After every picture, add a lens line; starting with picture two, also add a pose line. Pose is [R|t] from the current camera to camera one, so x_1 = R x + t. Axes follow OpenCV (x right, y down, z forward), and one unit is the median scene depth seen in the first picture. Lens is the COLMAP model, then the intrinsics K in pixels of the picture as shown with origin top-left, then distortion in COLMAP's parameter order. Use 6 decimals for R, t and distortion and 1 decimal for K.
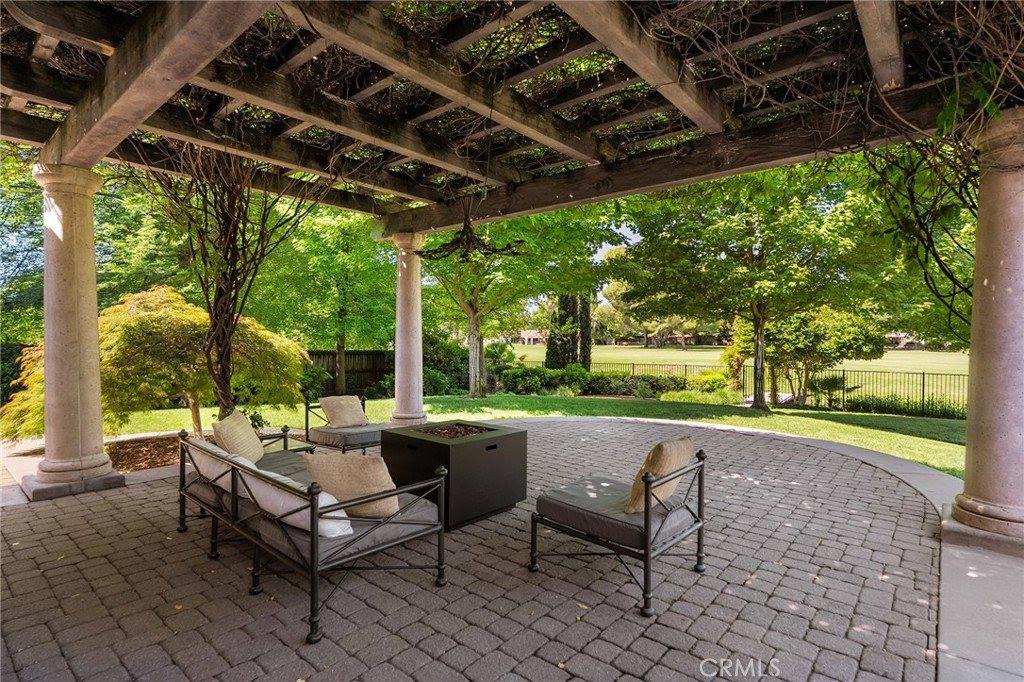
lens RADIAL K [[519.2, 0, 503.2], [0, 519.2, 343.4], [0, 0, 1]] dist [-0.003205, -0.001592]
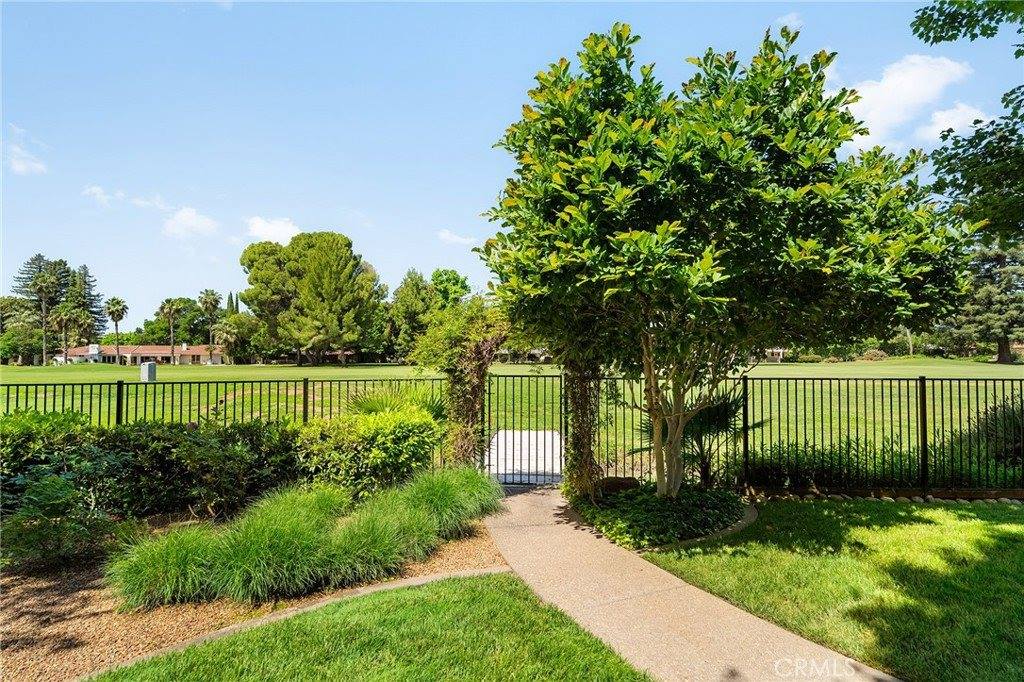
lens RADIAL K [[519.2, 0, 516.9], [0, 519.2, 344.8], [0, 0, 1]] dist [-0.003205, -0.001592]
pose [[0.795951, 0.012127, 0.605239, 0.307703], [0.010644, 0.999364, -0.034021, 0.038438], [-0.605267, 0.033521, 0.795316, 0.789799]]
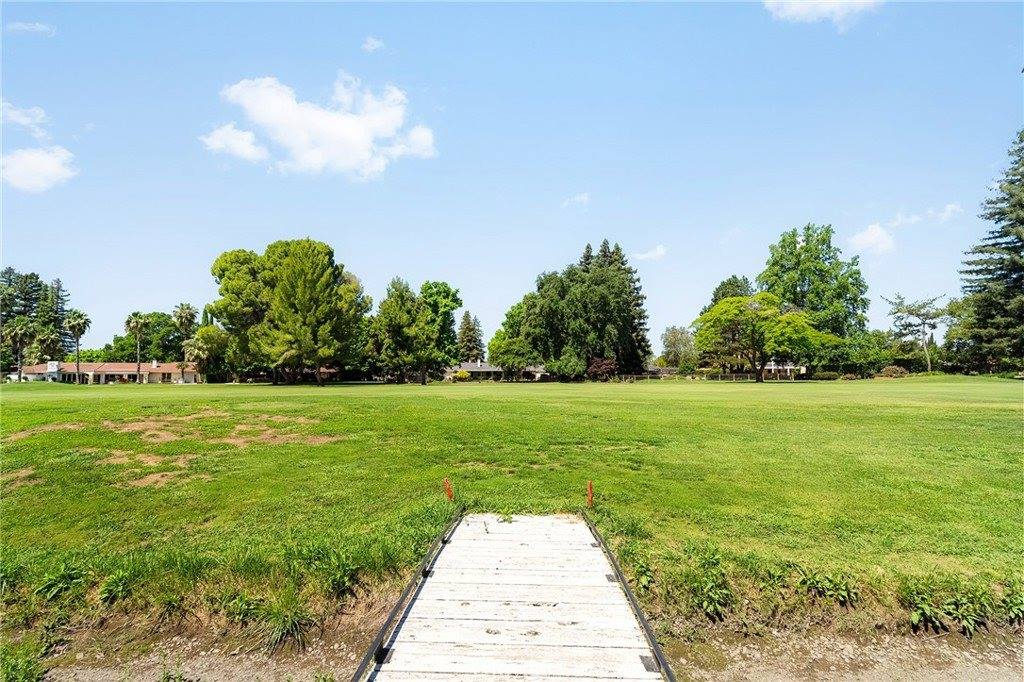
lens RADIAL K [[519.2, 0, 519.8], [0, 519.2, 335.5], [0, 0, 1]] dist [-0.003205, -0.001592]
pose [[0.786533, 0.044290, 0.615958, 0.535077], [0.012157, 0.996121, -0.087149, 0.043565], [-0.617429, 0.076033, 0.782943, 1.076766]]
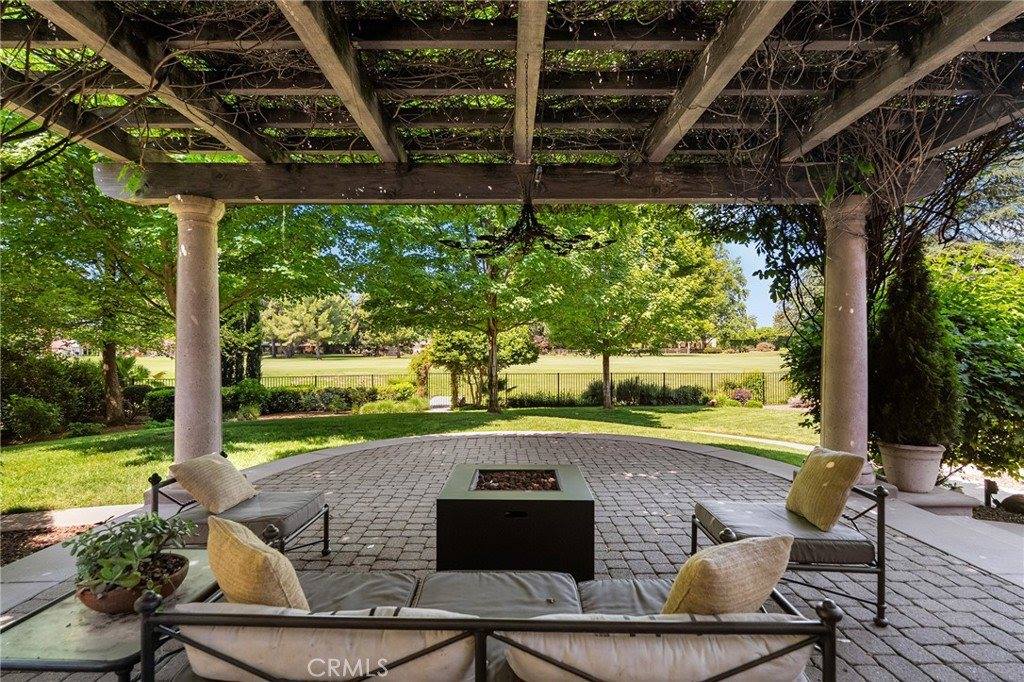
lens RADIAL K [[519.2, 0, 512.5], [0, 519.2, 336.4], [0, 0, 1]] dist [-0.003205, -0.001592]
pose [[0.751091, 0.006463, 0.660167, -0.119708], [0.013831, 0.999579, -0.025521, -0.003801], [-0.660054, 0.028299, 0.750685, 0.088008]]
